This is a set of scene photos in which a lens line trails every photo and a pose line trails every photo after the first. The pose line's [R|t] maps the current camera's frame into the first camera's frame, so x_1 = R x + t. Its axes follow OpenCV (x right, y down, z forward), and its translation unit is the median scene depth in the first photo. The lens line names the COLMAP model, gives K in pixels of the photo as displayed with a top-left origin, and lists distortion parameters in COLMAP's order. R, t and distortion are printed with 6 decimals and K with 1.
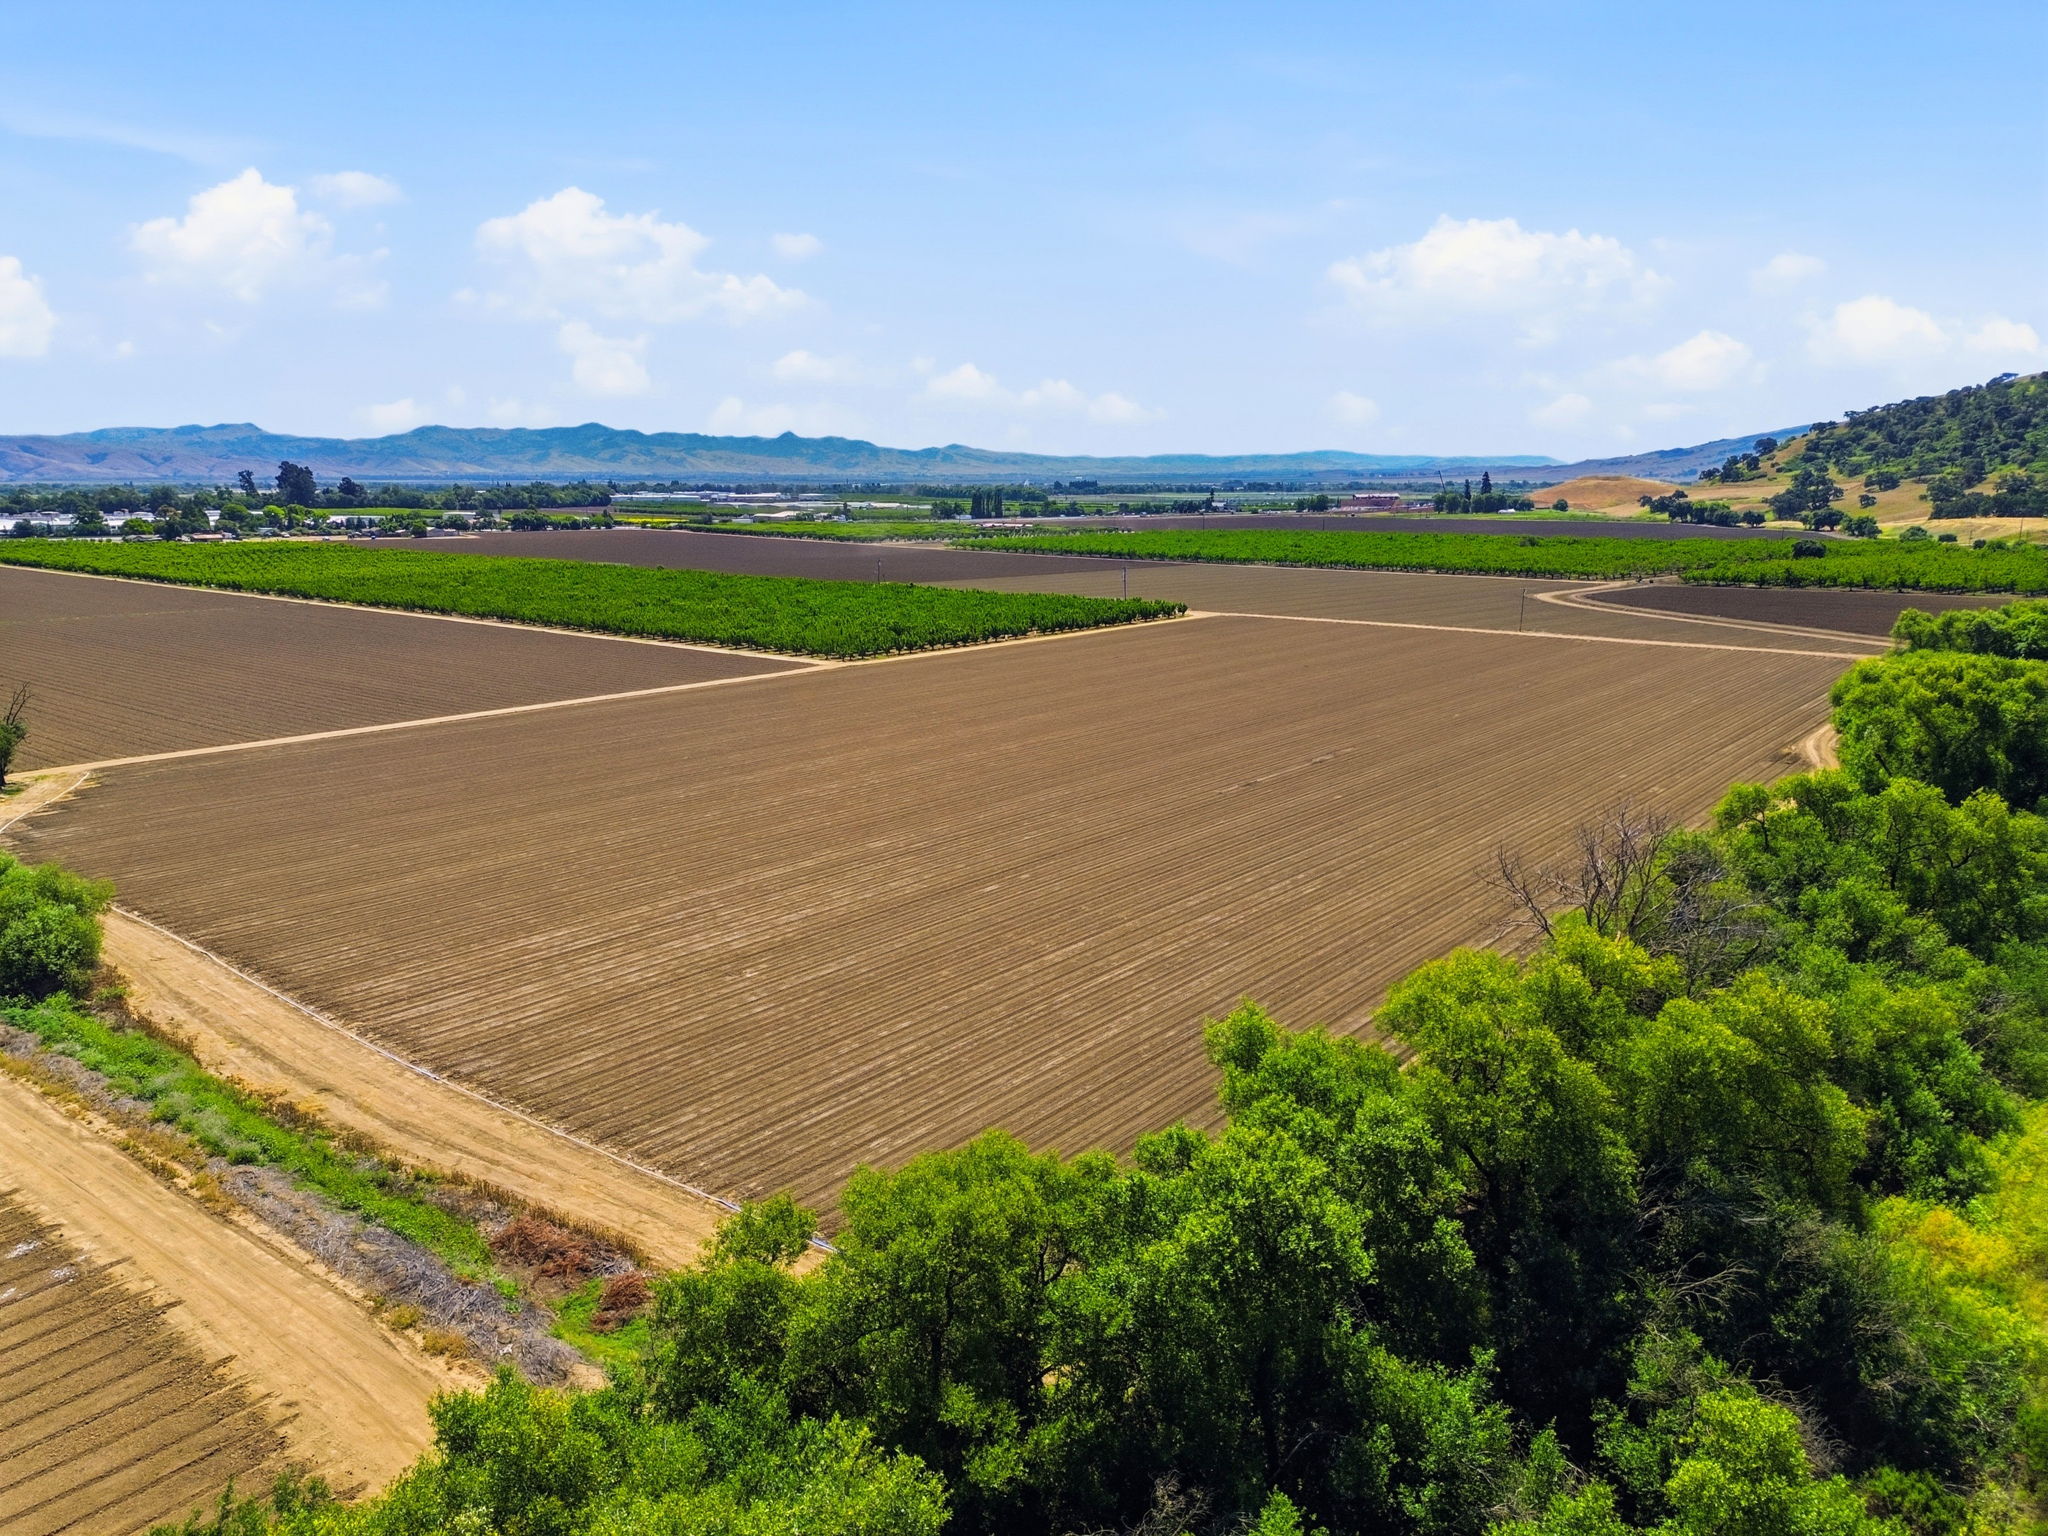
lens RADIAL K [[1449.3, 0, 1017.4], [0, 1449.3, 772.0], [0, 0, 1]] dist [0.067816, -0.061555]
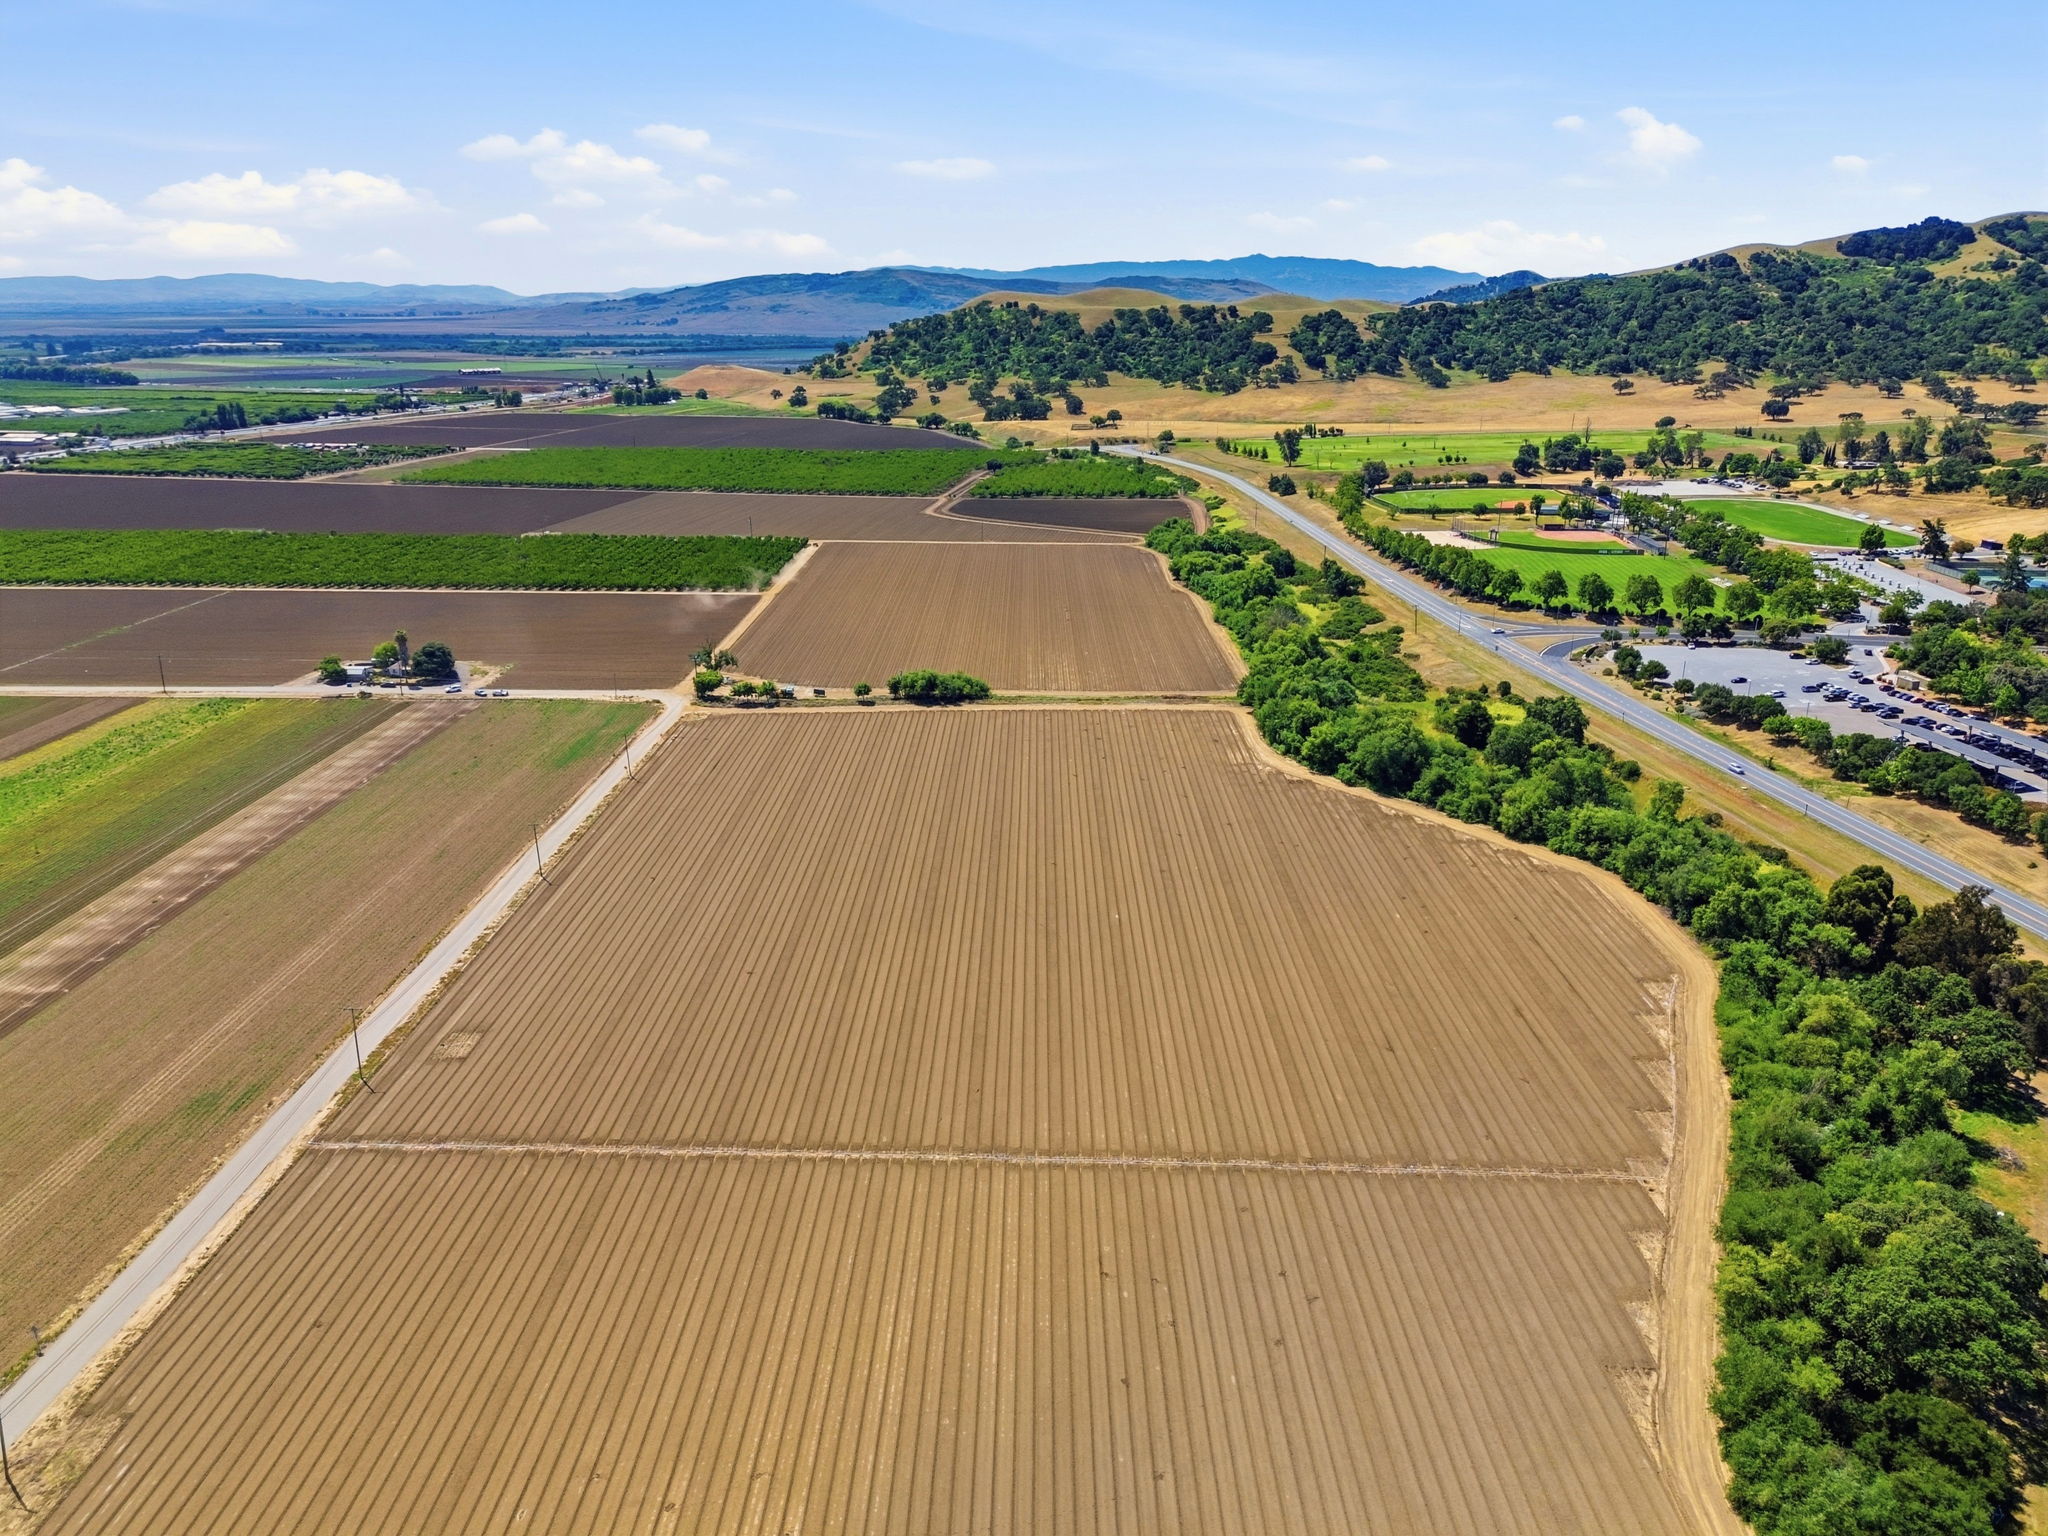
lens RADIAL K [[1449.3, 0, 1020.0], [0, 1449.3, 769.9], [0, 0, 1]] dist [0.067816, -0.061555]
pose [[0.783707, -0.186034, 0.592616, -0.262260], [0.122486, 0.981646, 0.146177, -0.020452], [-0.608934, -0.041973, 0.792110, -0.200937]]
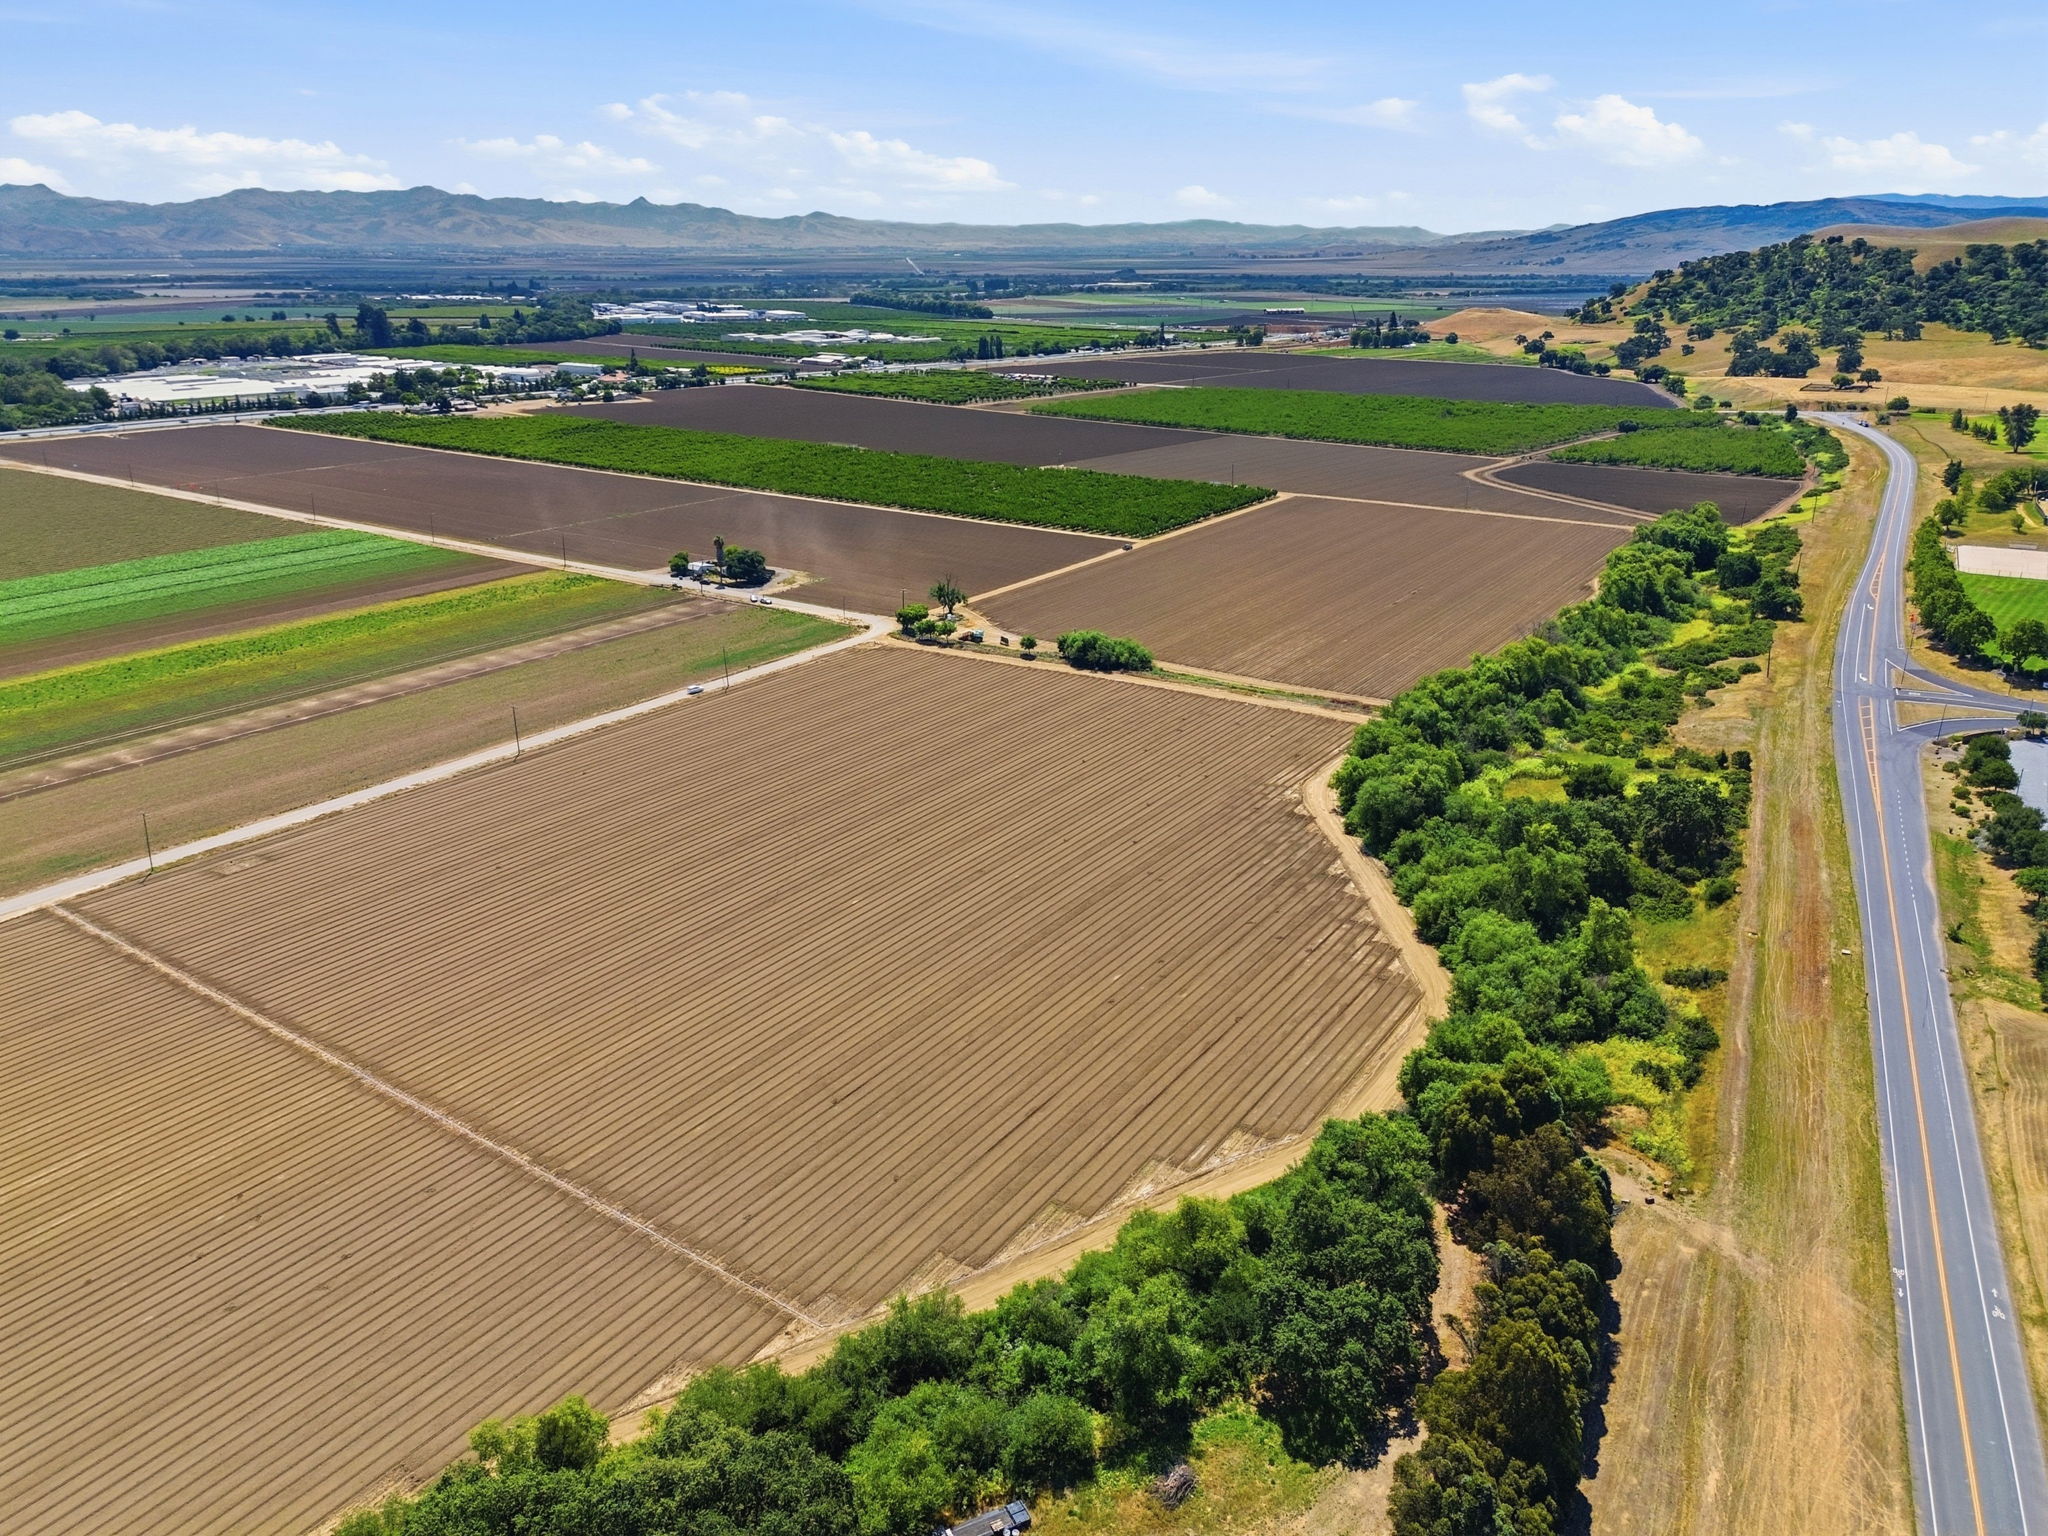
lens RADIAL K [[1449.3, 0, 1024.2], [0, 1449.3, 768.9], [0, 0, 1]] dist [0.067816, -0.061555]
pose [[0.995742, -0.027679, 0.087928, -0.112904], [0.014877, 0.989605, 0.143043, -0.012435], [-0.090974, -0.141126, 0.985803, -0.241733]]
